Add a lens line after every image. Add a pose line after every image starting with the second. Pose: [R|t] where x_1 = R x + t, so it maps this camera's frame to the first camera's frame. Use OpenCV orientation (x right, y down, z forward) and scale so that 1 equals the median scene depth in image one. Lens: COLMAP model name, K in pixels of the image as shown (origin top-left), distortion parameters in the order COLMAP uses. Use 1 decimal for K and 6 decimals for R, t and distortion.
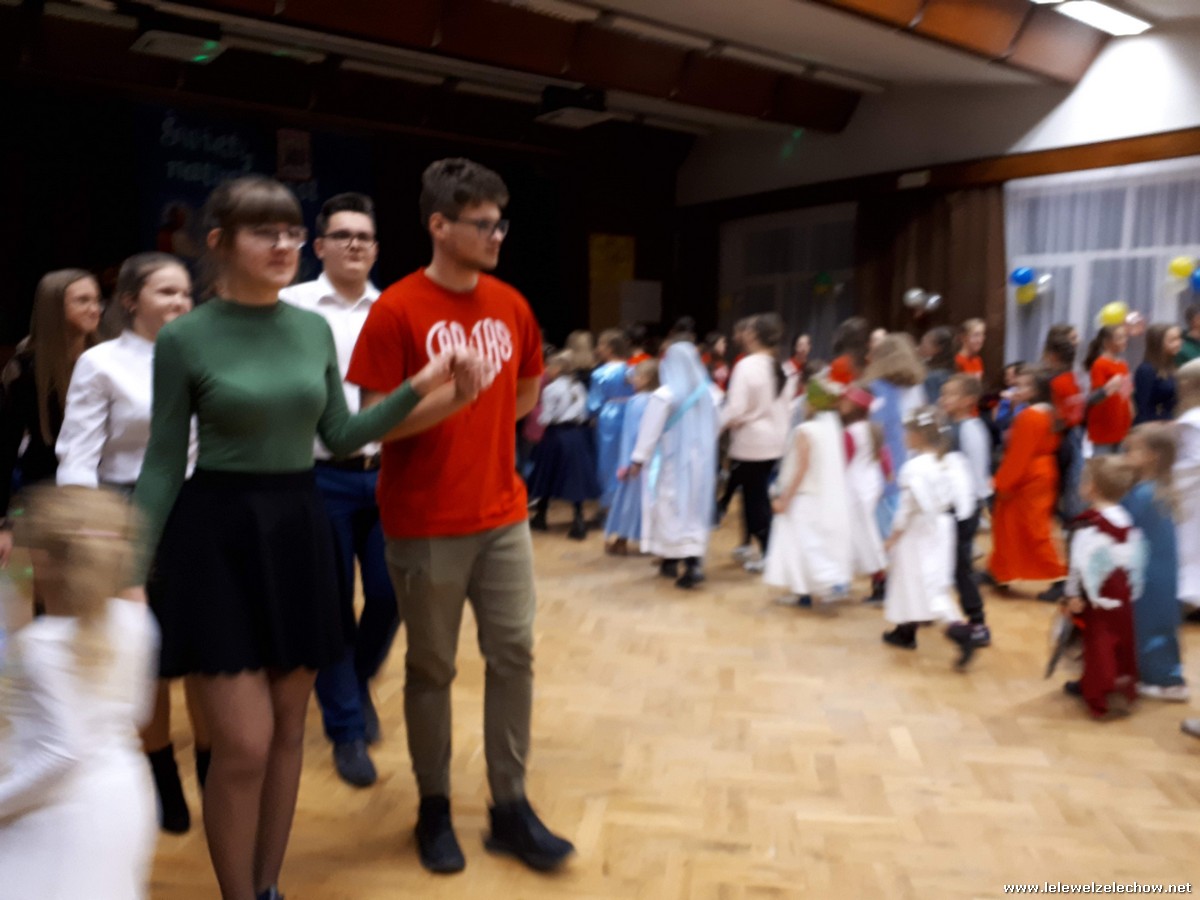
lens RADIAL K [[967.9, 0, 594.1], [0, 967.9, 468.1], [0, 0, 1]] dist [0.052886, -0.055360]
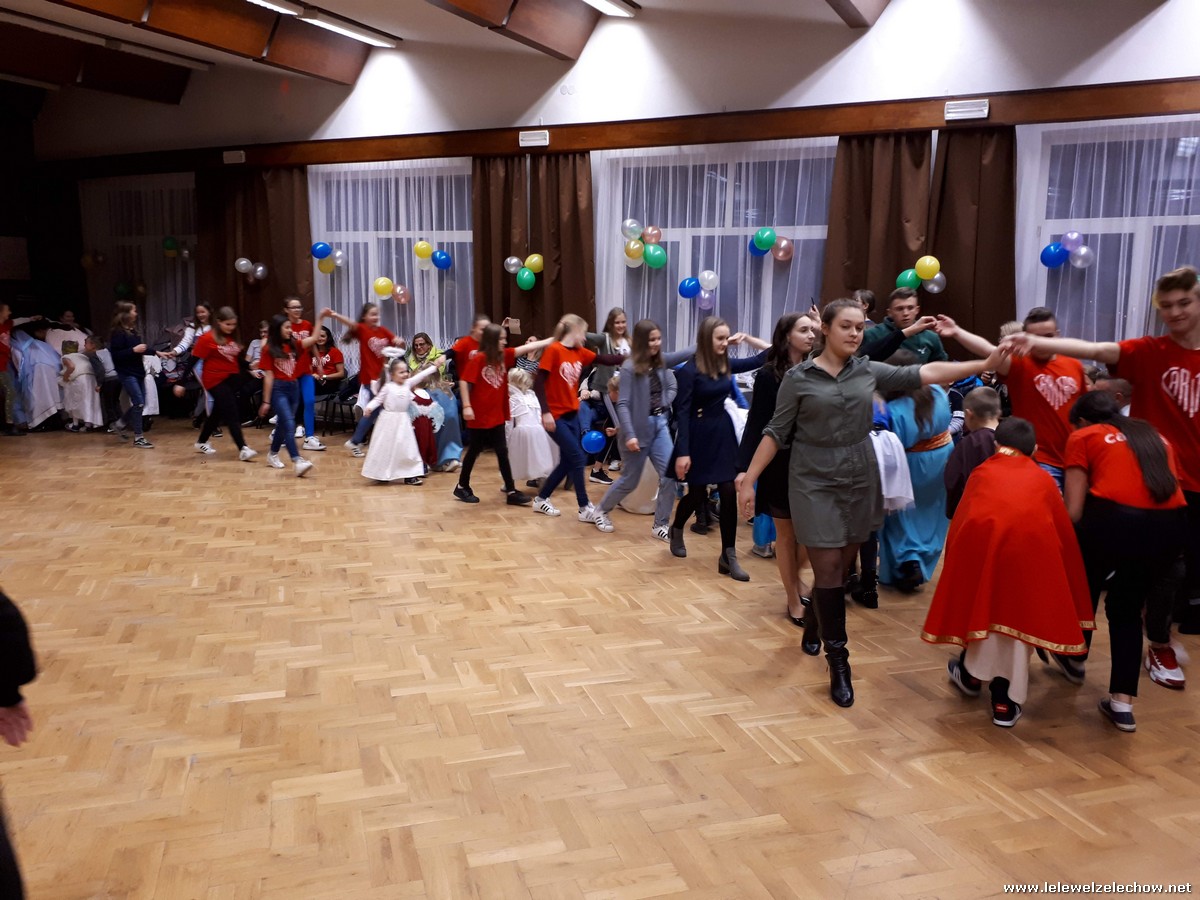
lens RADIAL K [[967.9, 0, 613.0], [0, 967.9, 450.7], [0, 0, 1]] dist [0.052886, -0.055360]
pose [[0.896422, -0.072952, 0.437157, 0.215874], [0.055524, 0.997074, 0.052534, -0.000866], [-0.439710, -0.022820, 0.897850, -0.185470]]
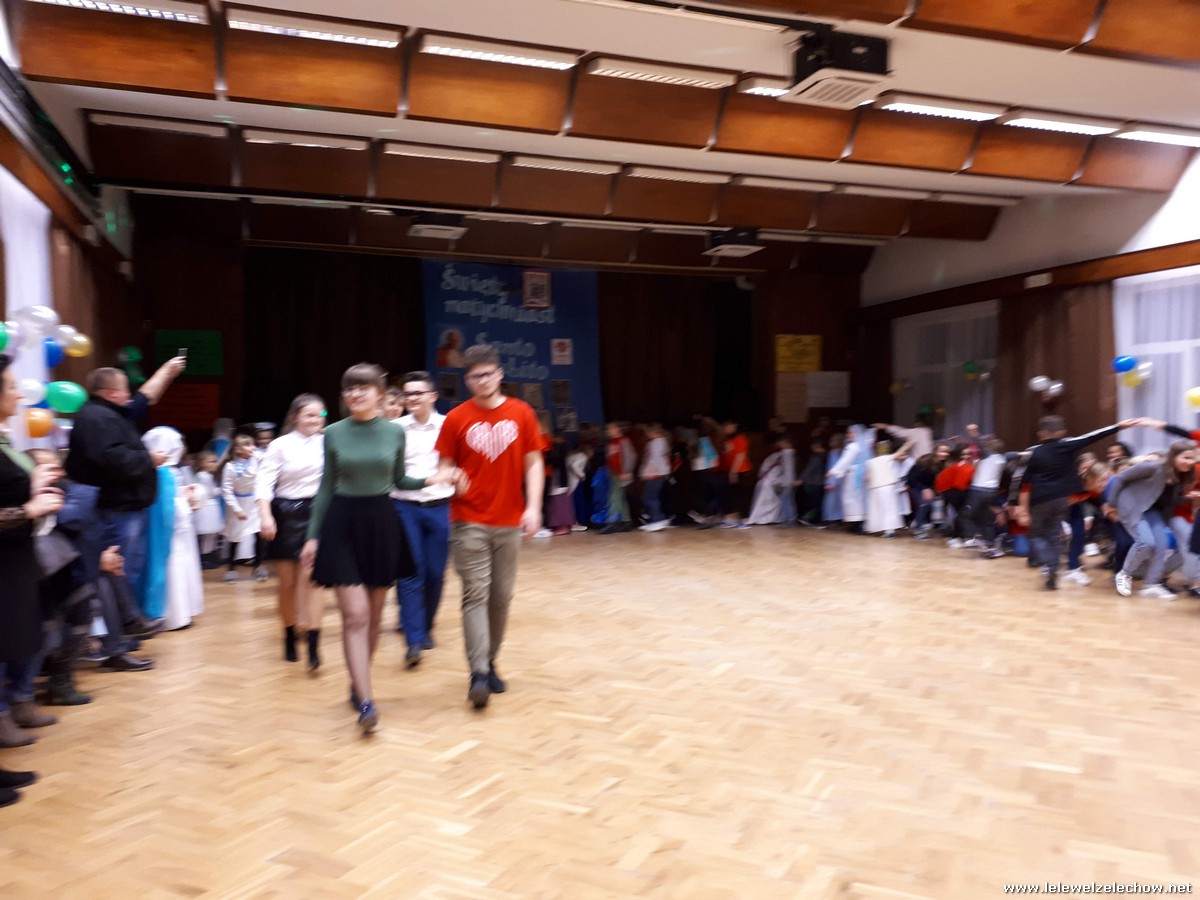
lens RADIAL K [[967.9, 0, 593.4], [0, 967.9, 450.8], [0, 0, 1]] dist [0.052886, -0.055360]
pose [[0.949678, -0.007347, -0.313142, 0.201865], [-0.024551, 0.994903, -0.097801, 0.024469], [0.312264, 0.100568, 0.944657, -0.216107]]
